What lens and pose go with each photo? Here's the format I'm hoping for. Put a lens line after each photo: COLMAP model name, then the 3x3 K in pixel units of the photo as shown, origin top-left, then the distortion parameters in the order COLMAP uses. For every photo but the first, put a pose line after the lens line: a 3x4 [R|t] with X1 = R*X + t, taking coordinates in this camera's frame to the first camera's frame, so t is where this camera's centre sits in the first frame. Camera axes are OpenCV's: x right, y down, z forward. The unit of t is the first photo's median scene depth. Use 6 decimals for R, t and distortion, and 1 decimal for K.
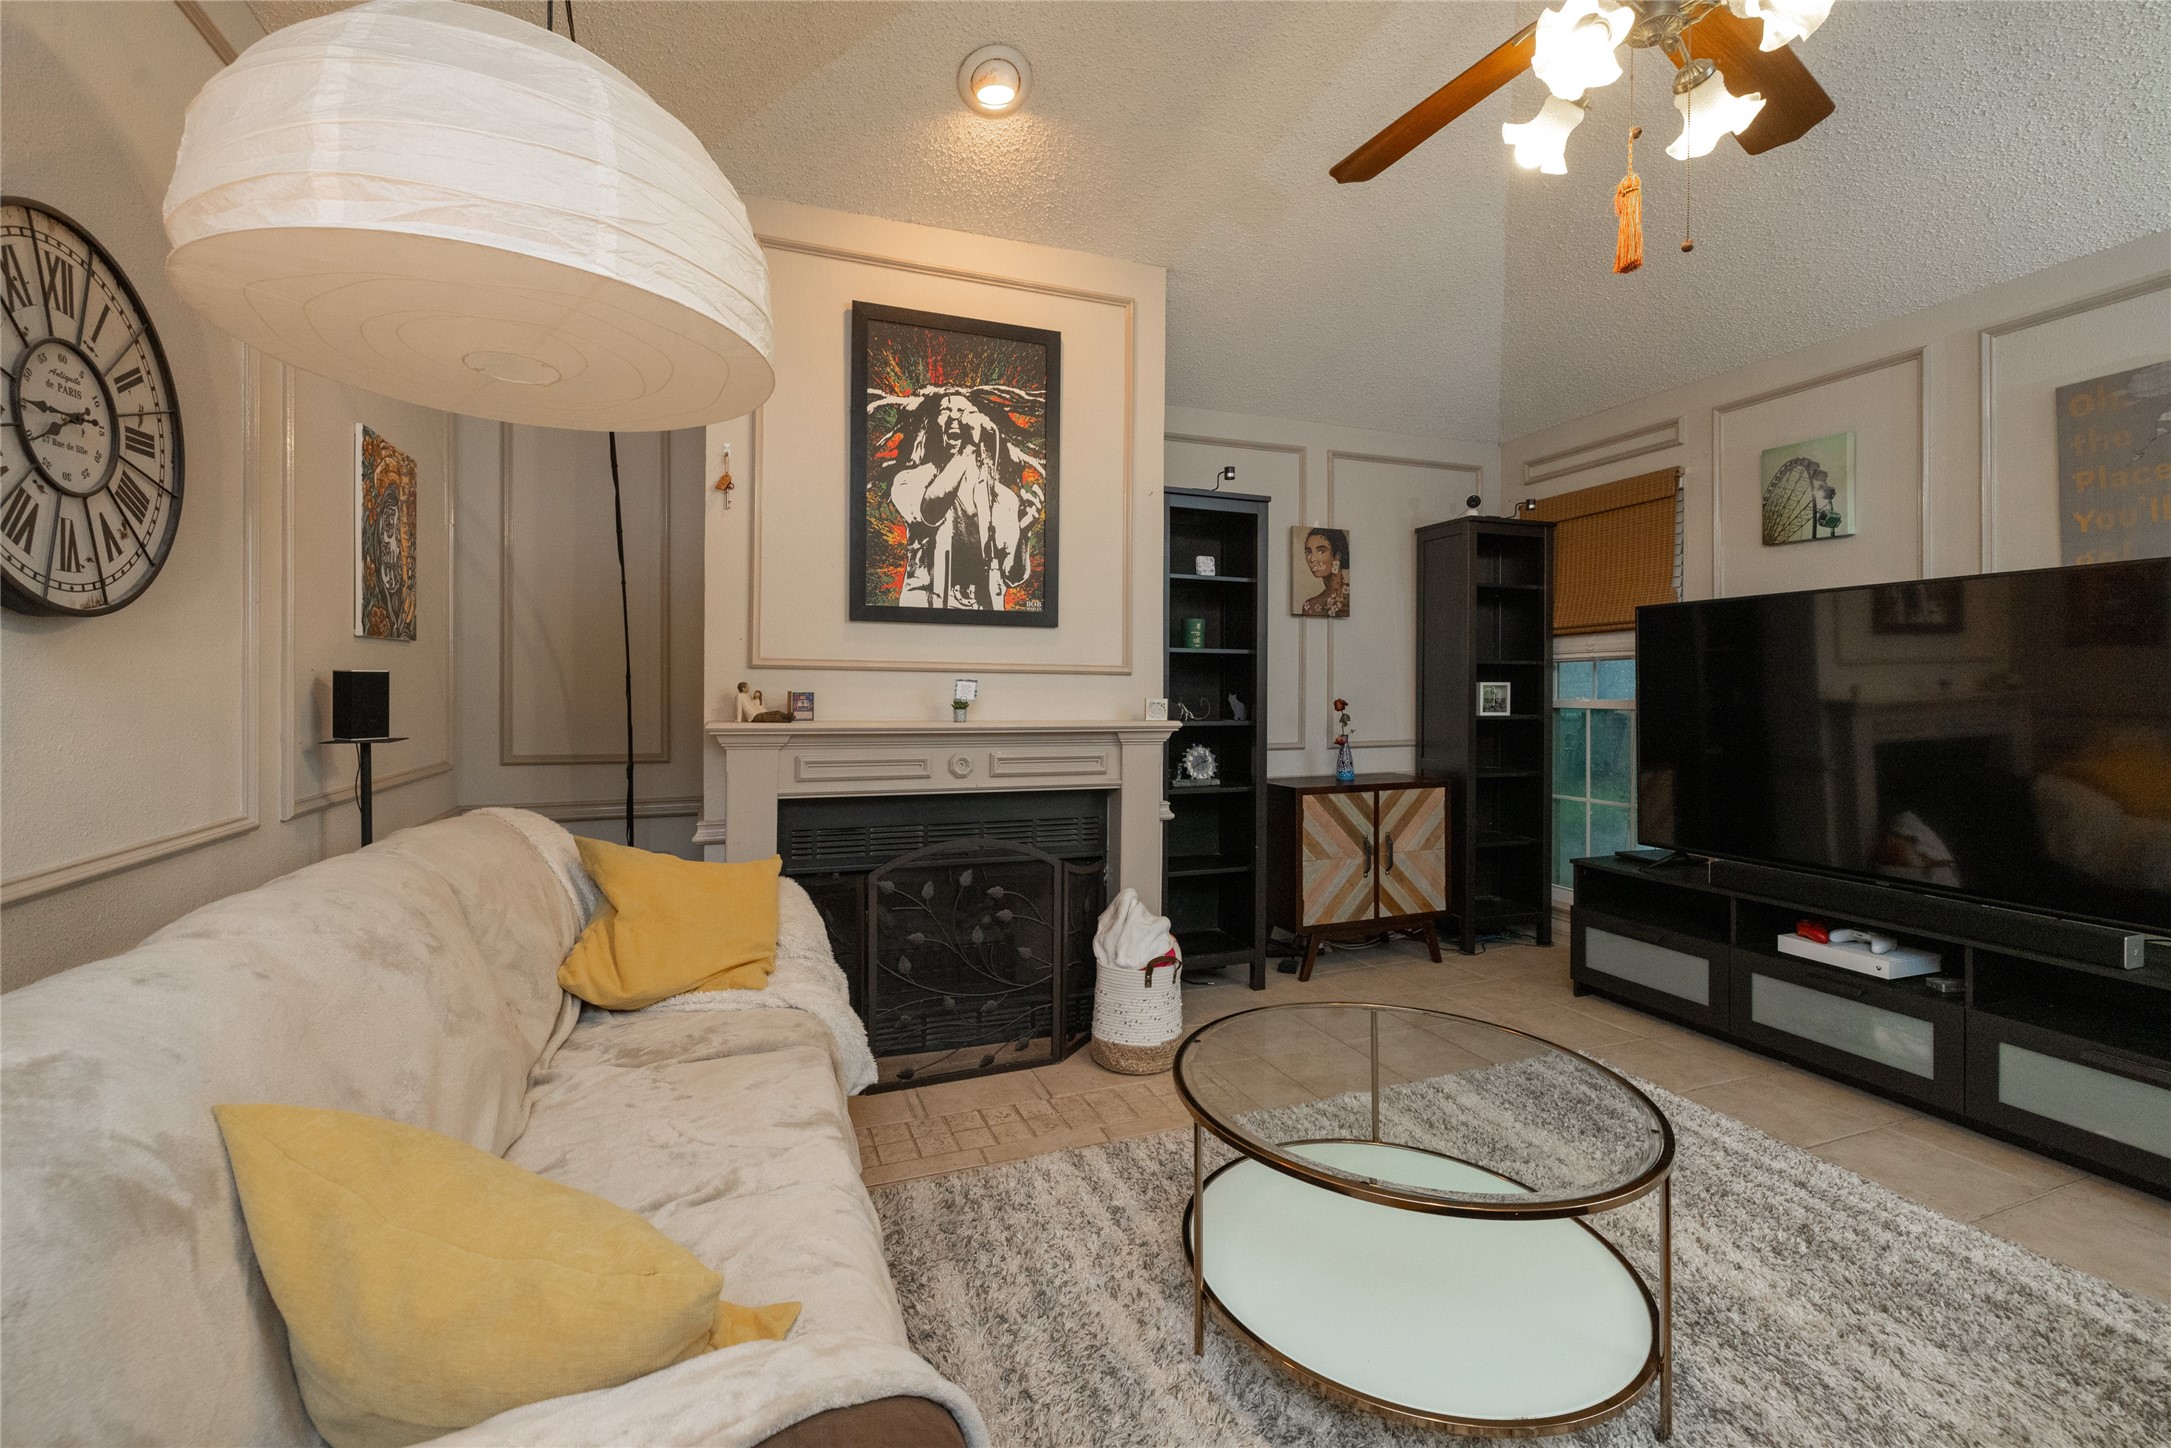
lens RADIAL K [[915.8, 0, 1073.8], [0, 915.8, 684.4], [0, 0, 1]] dist [0.000230, 0.000262]
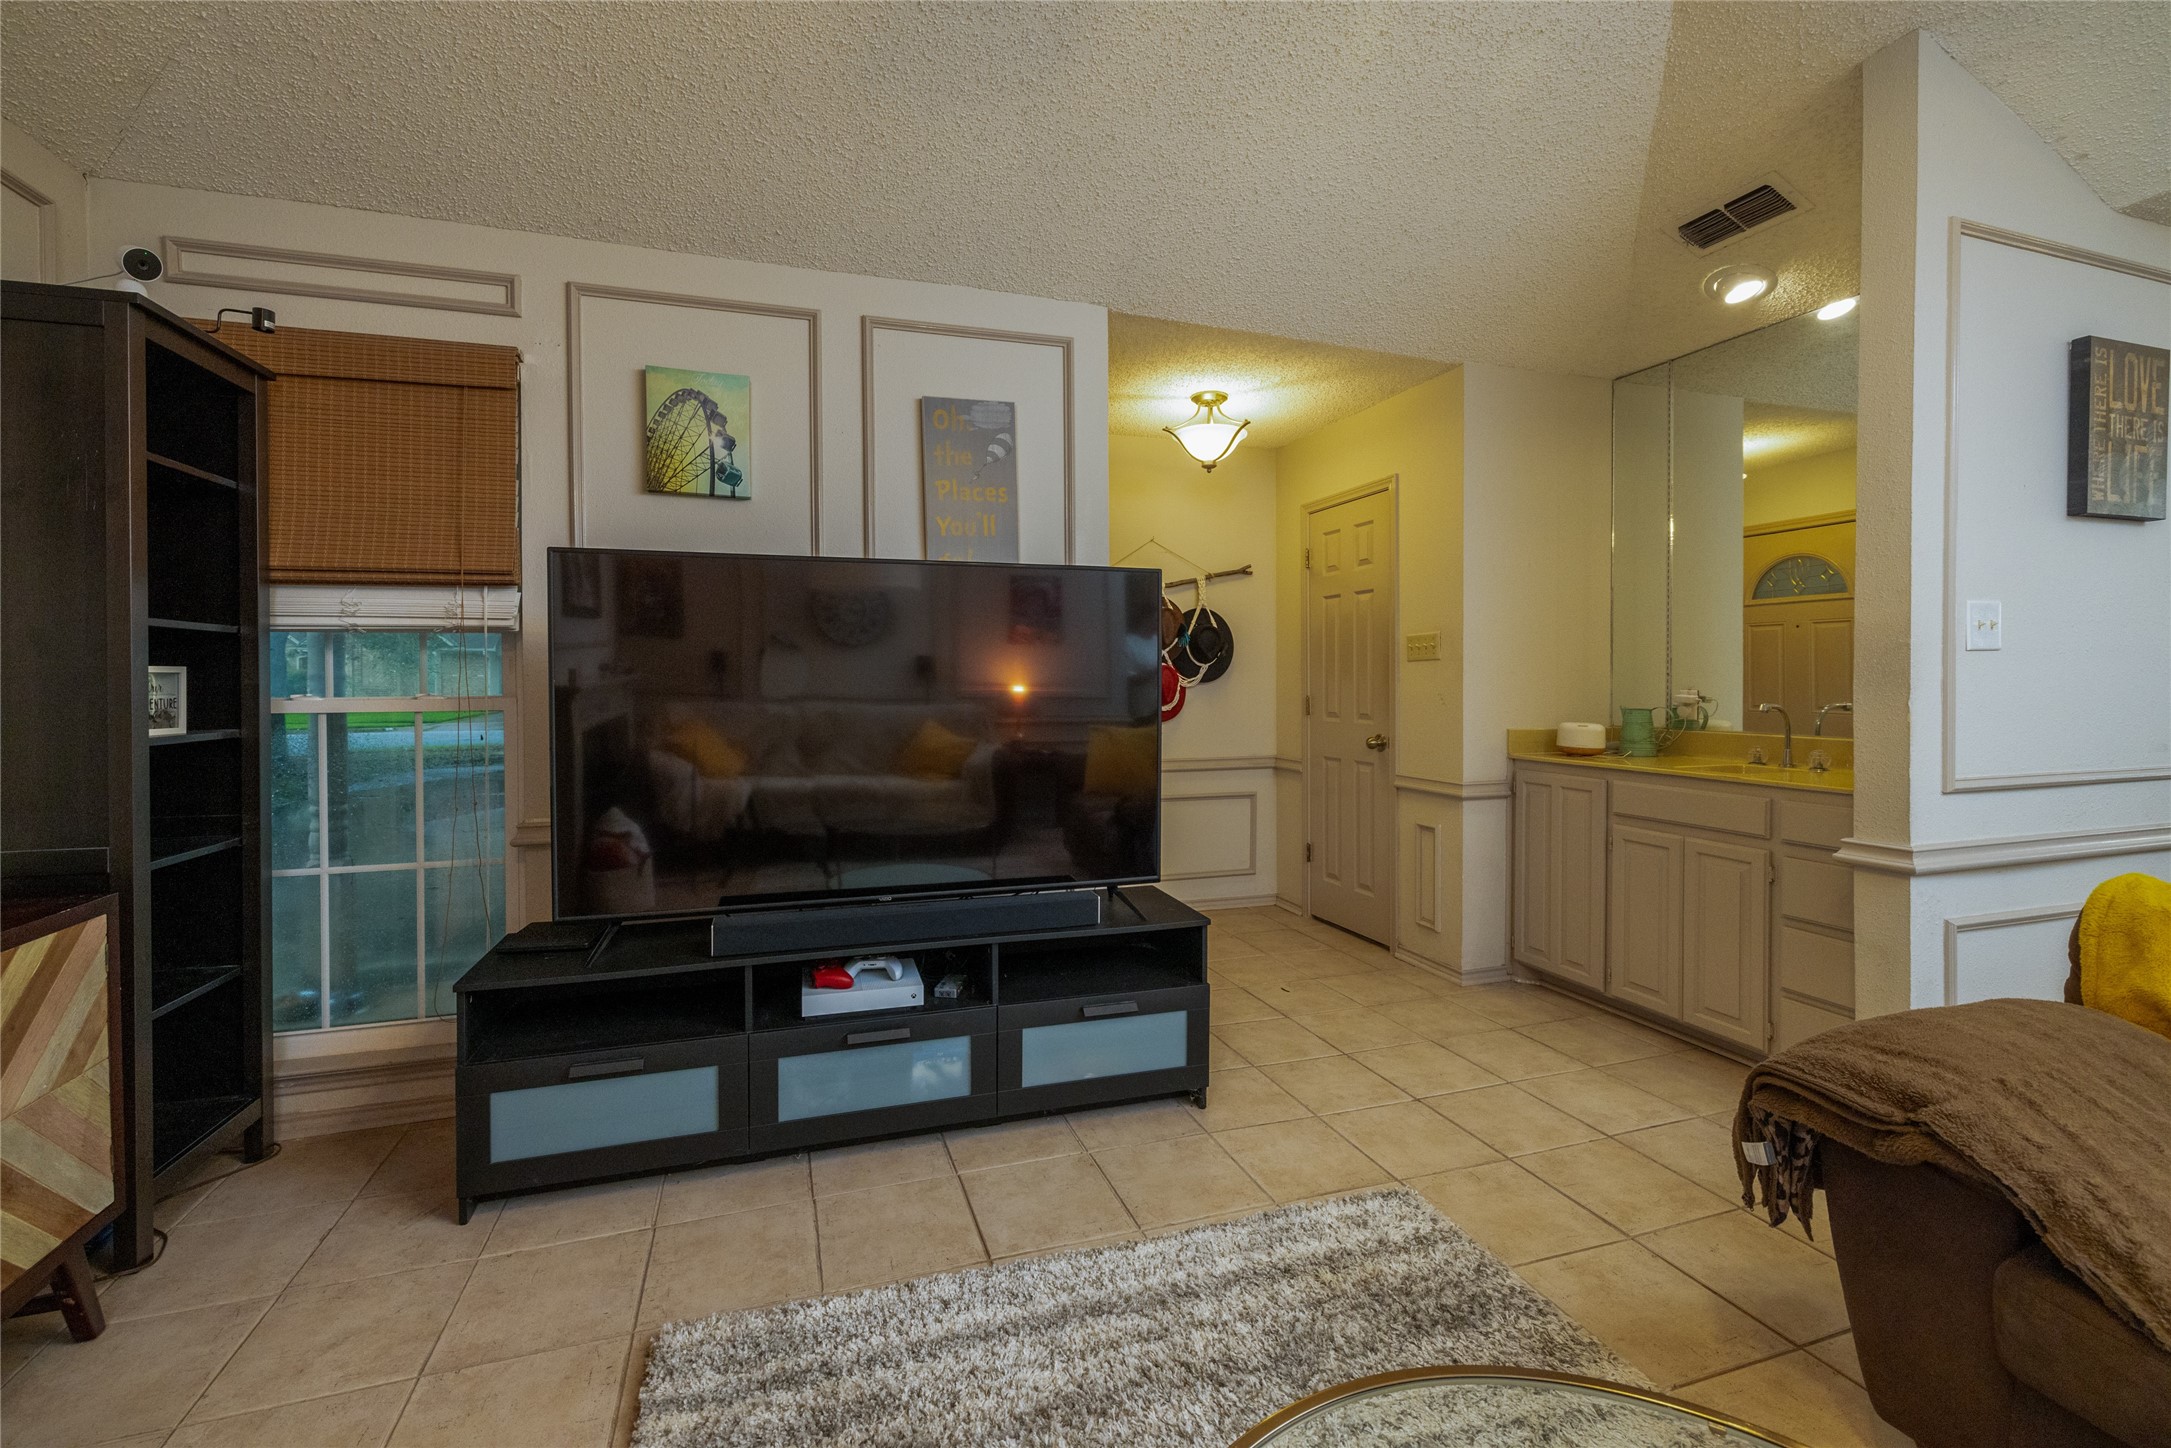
lens RADIAL K [[915.8, 0, 1073.8], [0, 915.8, 684.4], [0, 0, 1]] dist [0.000230, 0.000262]
pose [[0.052404, -0.014945, 0.998514, 0.007283], [-0.006100, 0.999865, 0.015285, -0.004283], [-0.998607, -0.006892, 0.052306, 0.634745]]
